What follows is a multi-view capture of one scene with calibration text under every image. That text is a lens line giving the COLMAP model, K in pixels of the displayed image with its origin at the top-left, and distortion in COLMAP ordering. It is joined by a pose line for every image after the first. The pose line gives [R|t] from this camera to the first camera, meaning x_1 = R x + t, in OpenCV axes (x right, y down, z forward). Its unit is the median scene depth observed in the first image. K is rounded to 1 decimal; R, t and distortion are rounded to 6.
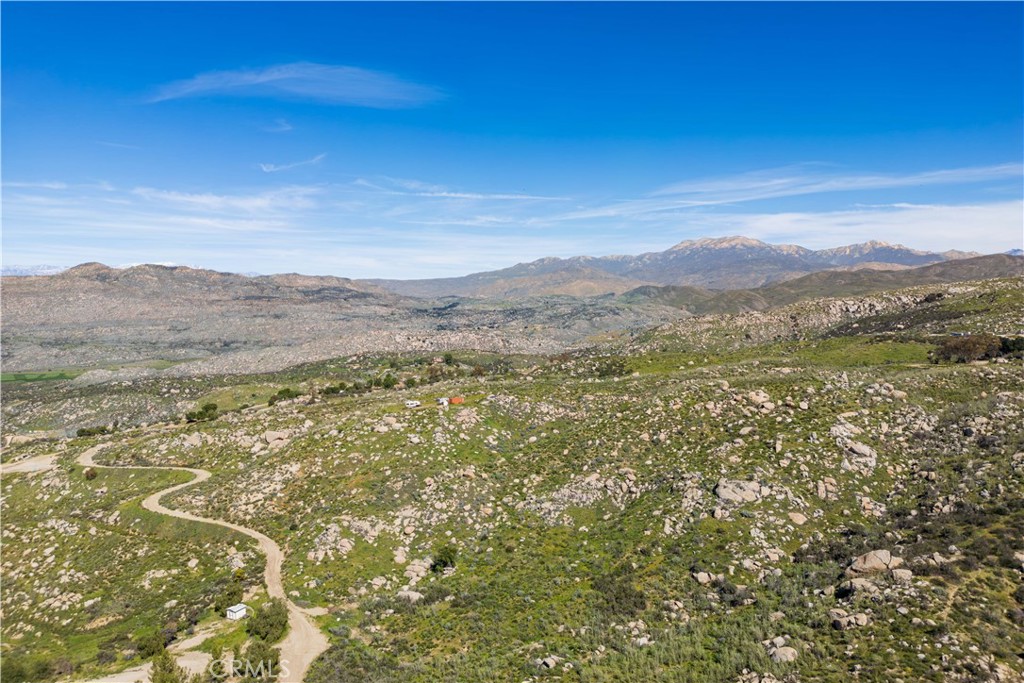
lens RADIAL K [[716.1, 0, 514.5], [0, 716.1, 345.5], [0, 0, 1]] dist [0.073080, -0.070700]
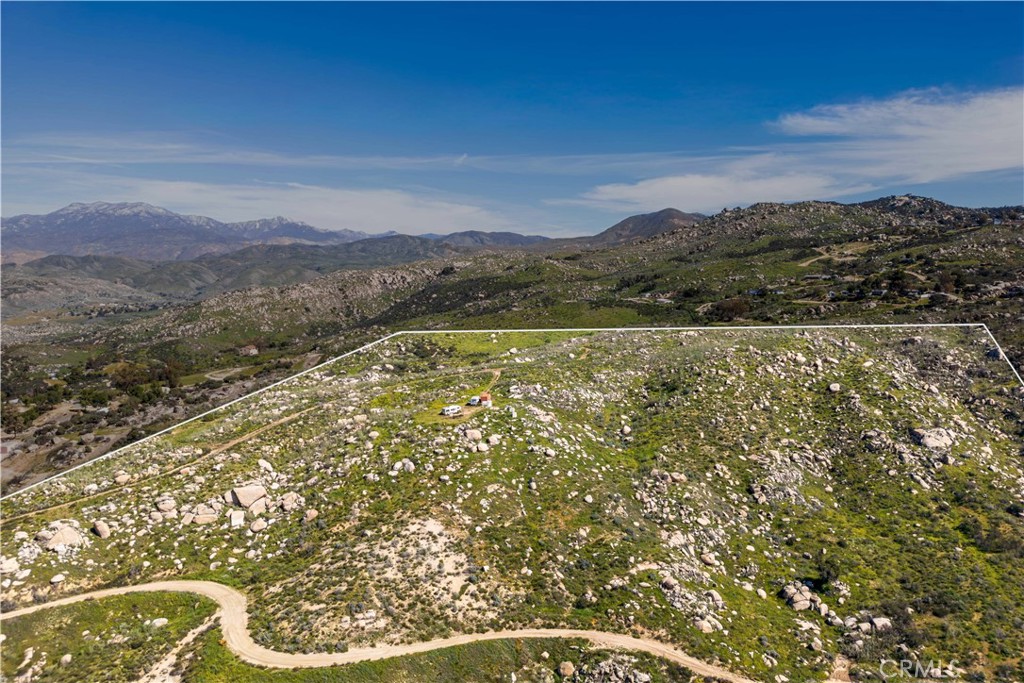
lens RADIAL K [[716.1, 0, 514.9], [0, 716.1, 356.8], [0, 0, 1]] dist [0.073080, -0.070700]
pose [[0.714330, -0.084065, 0.694741, -0.176380], [0.047359, 0.996290, 0.071858, -0.006694], [-0.698204, -0.018428, 0.715661, 0.124698]]
